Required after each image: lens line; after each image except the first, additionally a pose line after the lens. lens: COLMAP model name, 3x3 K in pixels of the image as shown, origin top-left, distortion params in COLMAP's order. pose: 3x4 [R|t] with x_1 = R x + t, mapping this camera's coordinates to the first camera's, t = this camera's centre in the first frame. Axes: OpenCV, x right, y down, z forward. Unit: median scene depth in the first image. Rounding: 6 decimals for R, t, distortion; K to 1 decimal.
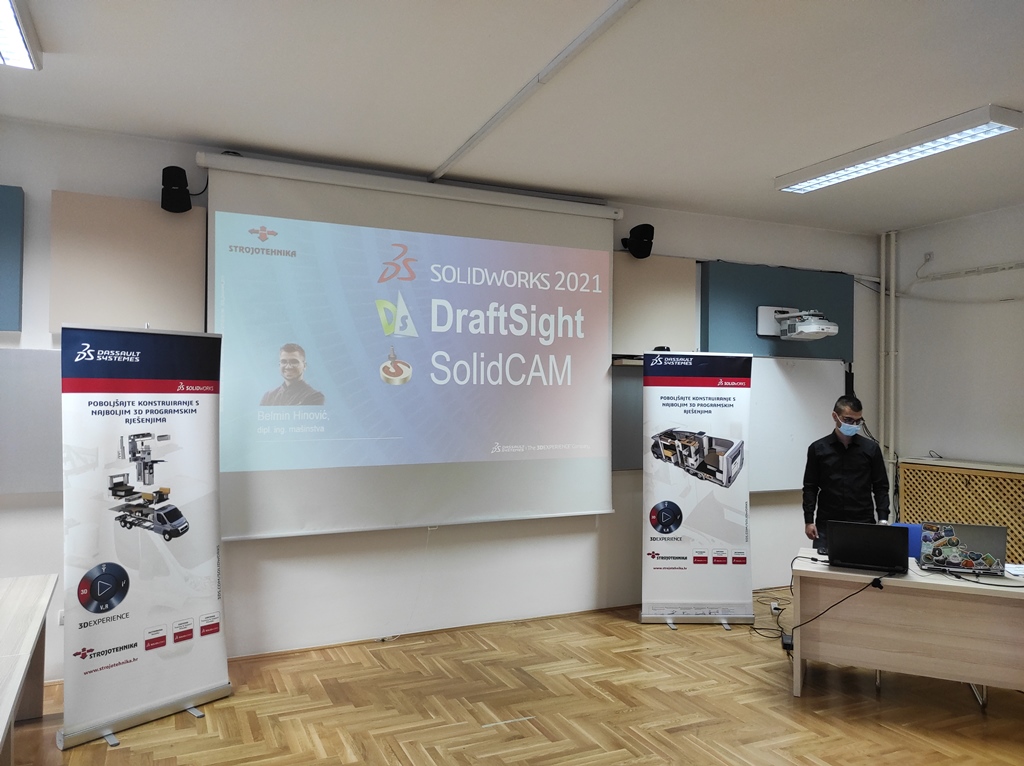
lens RADIAL K [[748.4, 0, 505.5], [0, 748.4, 385.0], [0, 0, 1]] dist [0.068326, -0.042028]
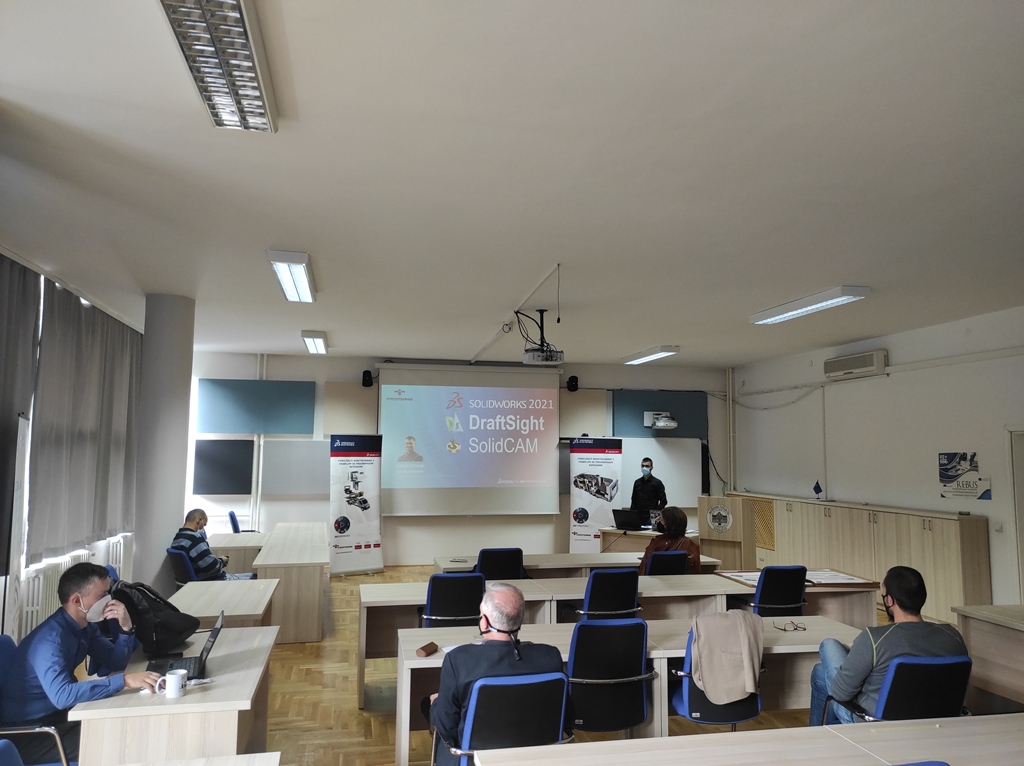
lens RADIAL K [[748.4, 0, 506.8], [0, 748.4, 382.0], [0, 0, 1]] dist [0.068326, -0.042028]
pose [[0.974036, -0.020270, -0.225483, 0.561236], [0.002303, 0.996819, -0.079664, -0.034634], [0.226381, 0.077077, 0.970985, -1.276259]]
